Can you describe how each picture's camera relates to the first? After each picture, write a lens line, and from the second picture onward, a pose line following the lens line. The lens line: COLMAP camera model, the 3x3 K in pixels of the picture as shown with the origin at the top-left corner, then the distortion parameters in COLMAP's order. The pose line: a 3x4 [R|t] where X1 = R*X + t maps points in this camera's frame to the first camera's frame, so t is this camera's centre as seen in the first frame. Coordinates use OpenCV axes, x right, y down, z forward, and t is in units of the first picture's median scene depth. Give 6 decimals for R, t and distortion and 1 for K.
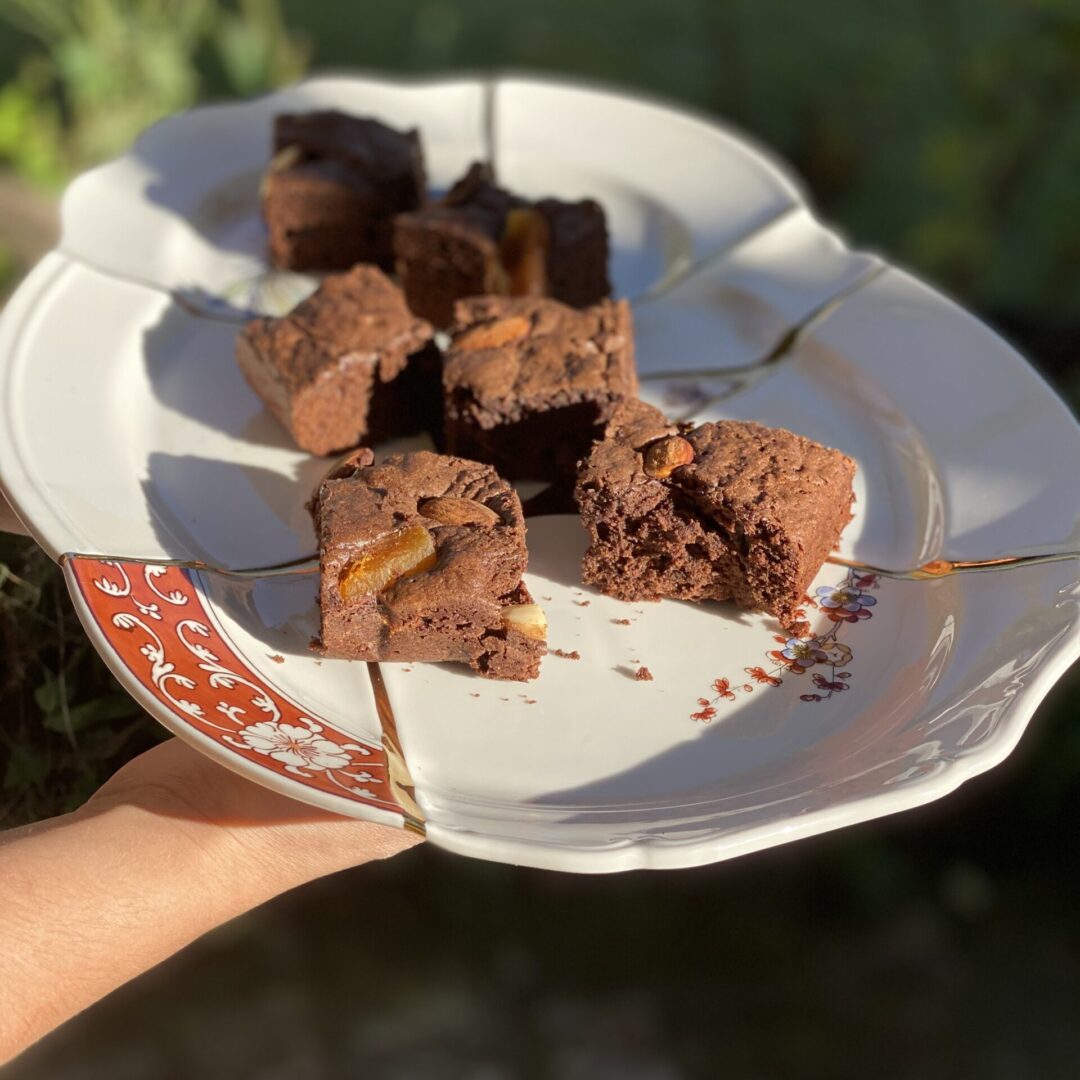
lens RADIAL K [[2163.1, 0, 535.4], [0, 2163.1, 540.0], [0, 0, 1]] dist [0.107753, 0.000000]
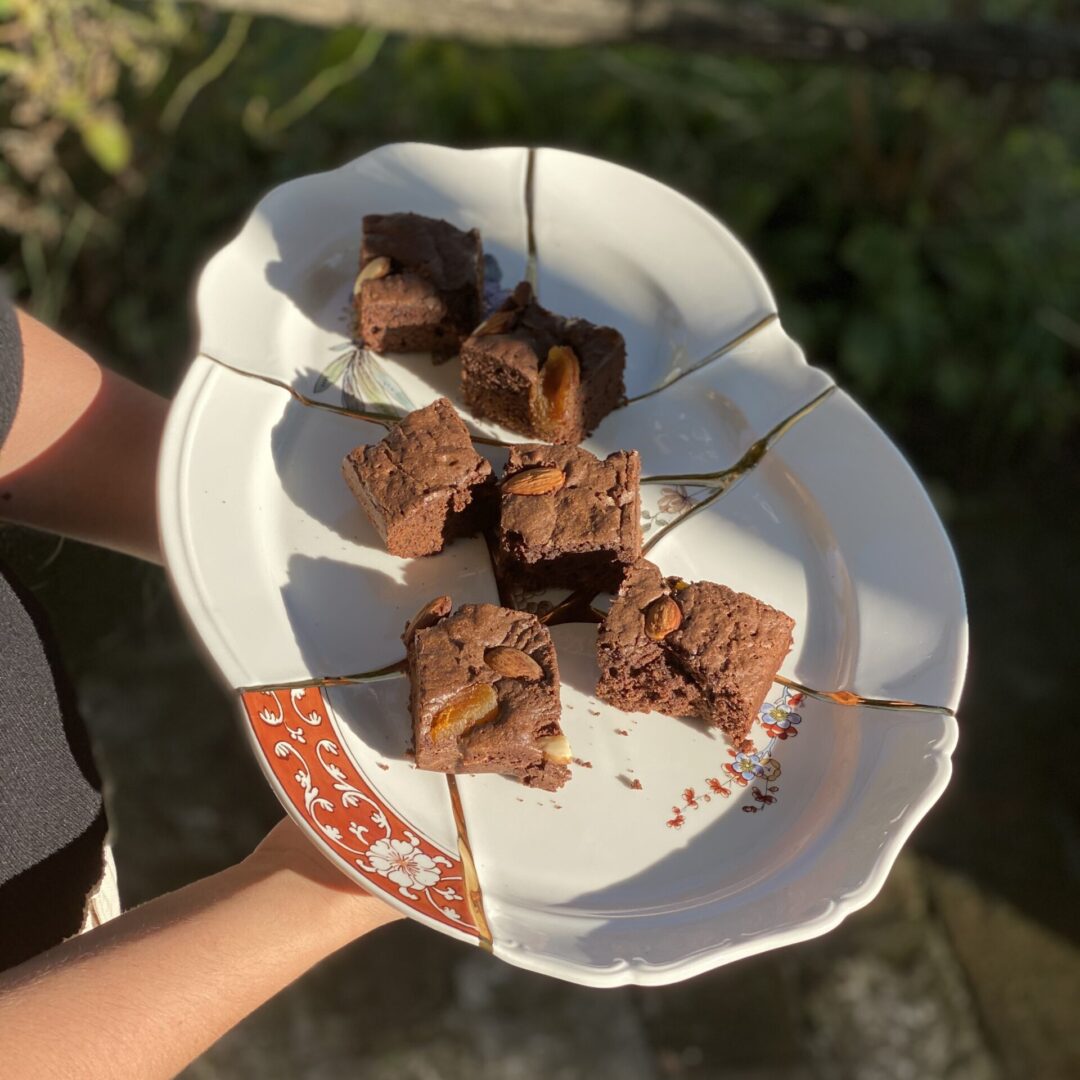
lens RADIAL K [[2163.1, 0, 548.9], [0, 2163.1, 536.5], [0, 0, 1]] dist [0.107753, 0.000000]
pose [[0.998148, 0.047390, 0.038151, -0.069688], [-0.055574, 0.965394, 0.254807, -0.452938], [-0.024755, -0.256455, 0.966239, -0.346484]]
